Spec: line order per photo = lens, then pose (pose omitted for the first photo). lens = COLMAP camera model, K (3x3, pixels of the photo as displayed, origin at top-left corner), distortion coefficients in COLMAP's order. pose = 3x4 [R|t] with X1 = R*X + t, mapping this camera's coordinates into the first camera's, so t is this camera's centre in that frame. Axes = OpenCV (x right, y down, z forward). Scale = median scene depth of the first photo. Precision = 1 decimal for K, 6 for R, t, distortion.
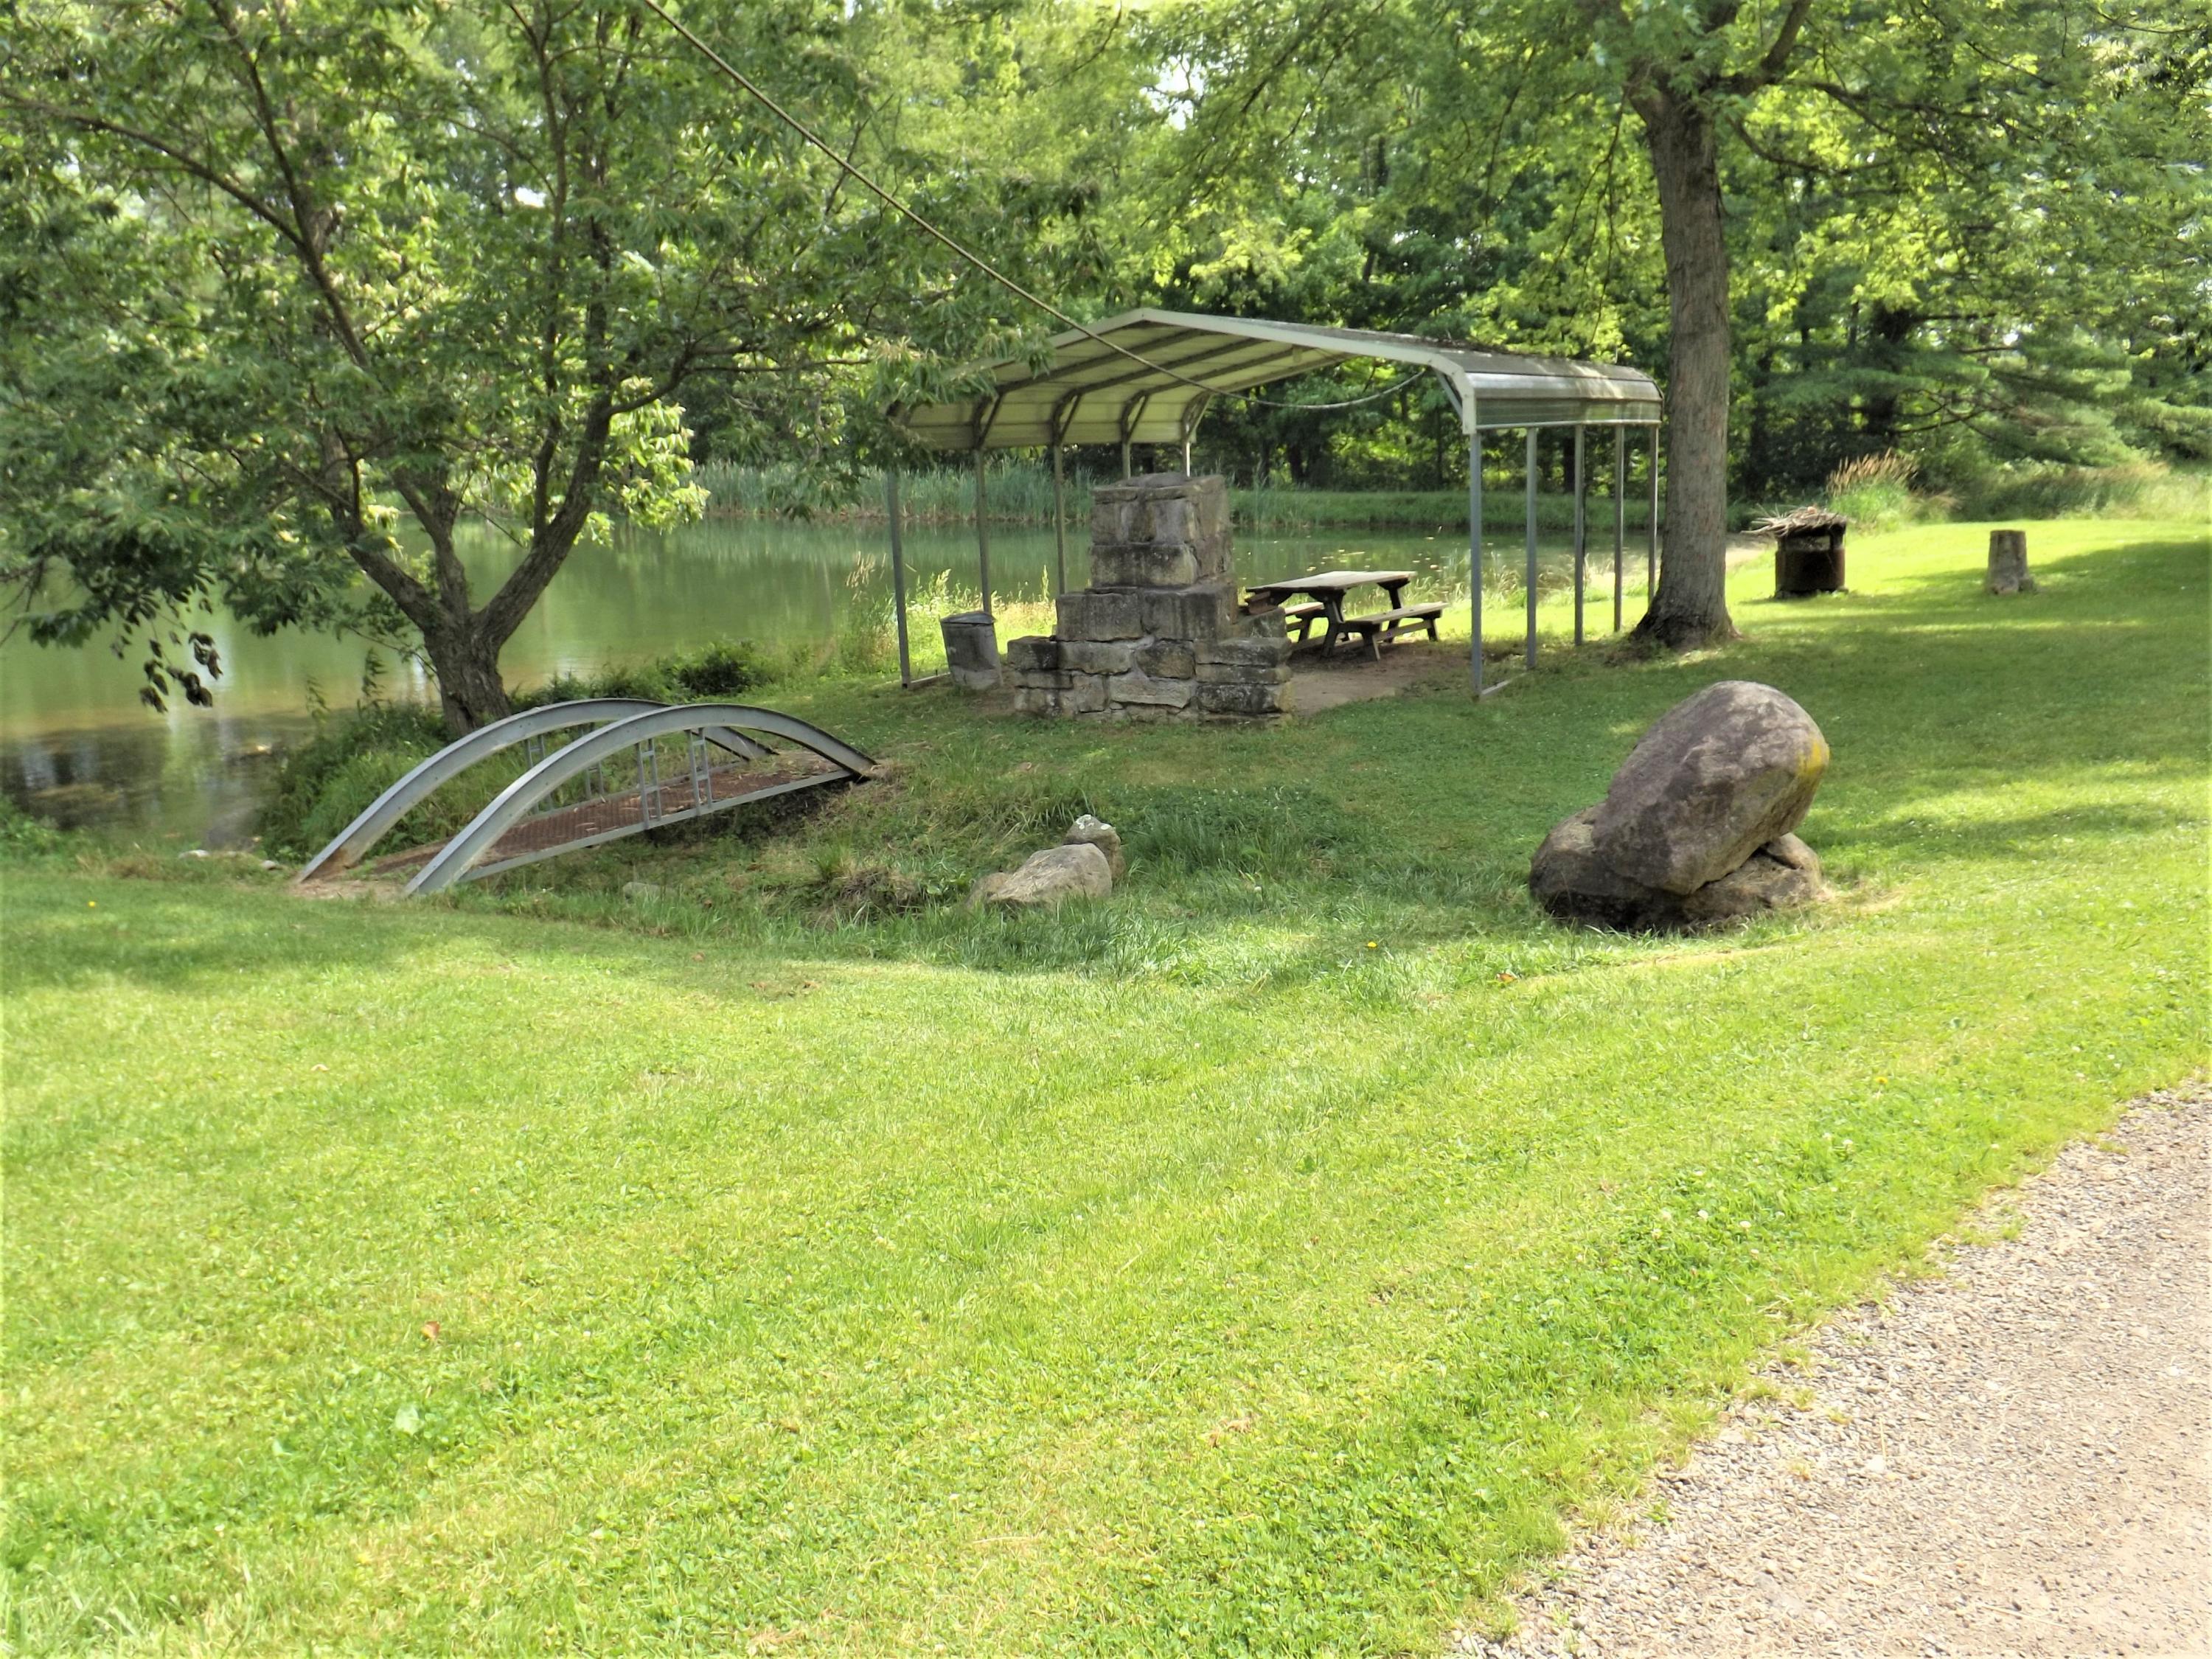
lens RADIAL K [[1859.9, 0, 1106.0], [0, 1859.9, 829.5], [0, 0, 1]] dist [0.026844, -0.041131]
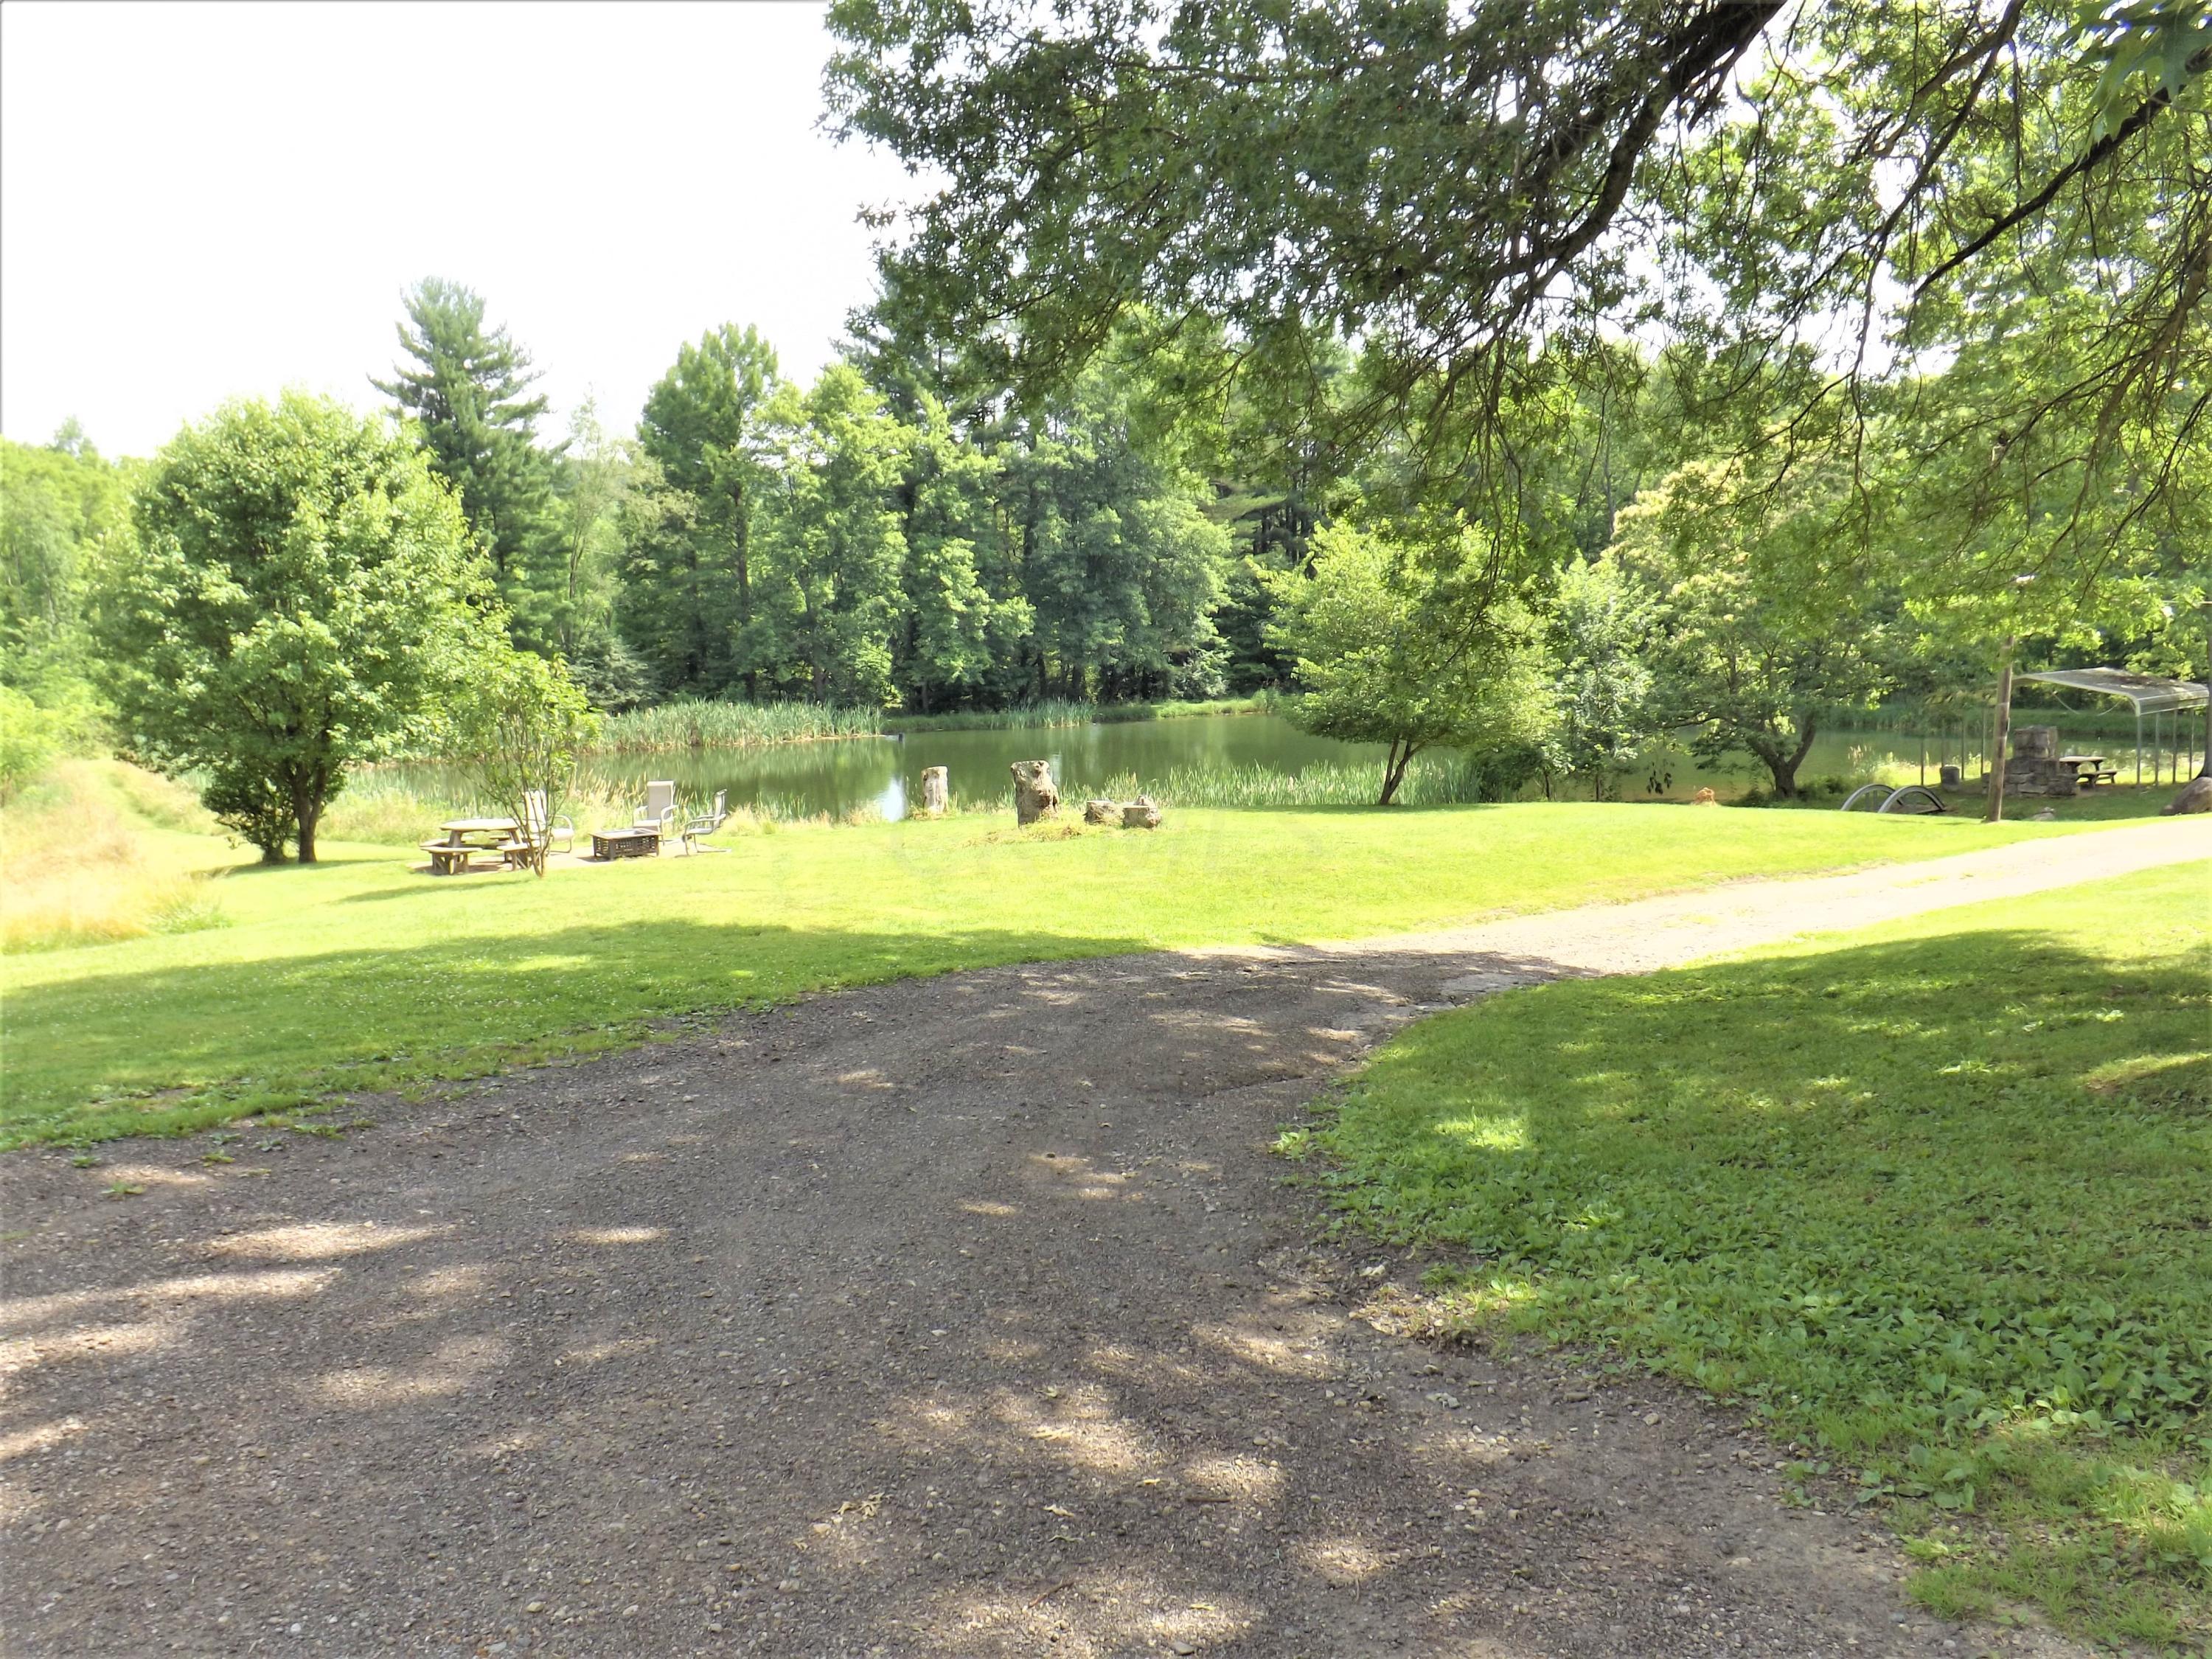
lens RADIAL K [[1859.9, 0, 1106.0], [0, 1859.9, 829.5], [0, 0, 1]] dist [0.026844, -0.041131]
pose [[0.964336, 0.029736, -0.263006, -0.557861], [-0.056138, 0.994040, -0.093449, 0.324215], [0.258660, 0.104881, 0.960258, -2.116649]]
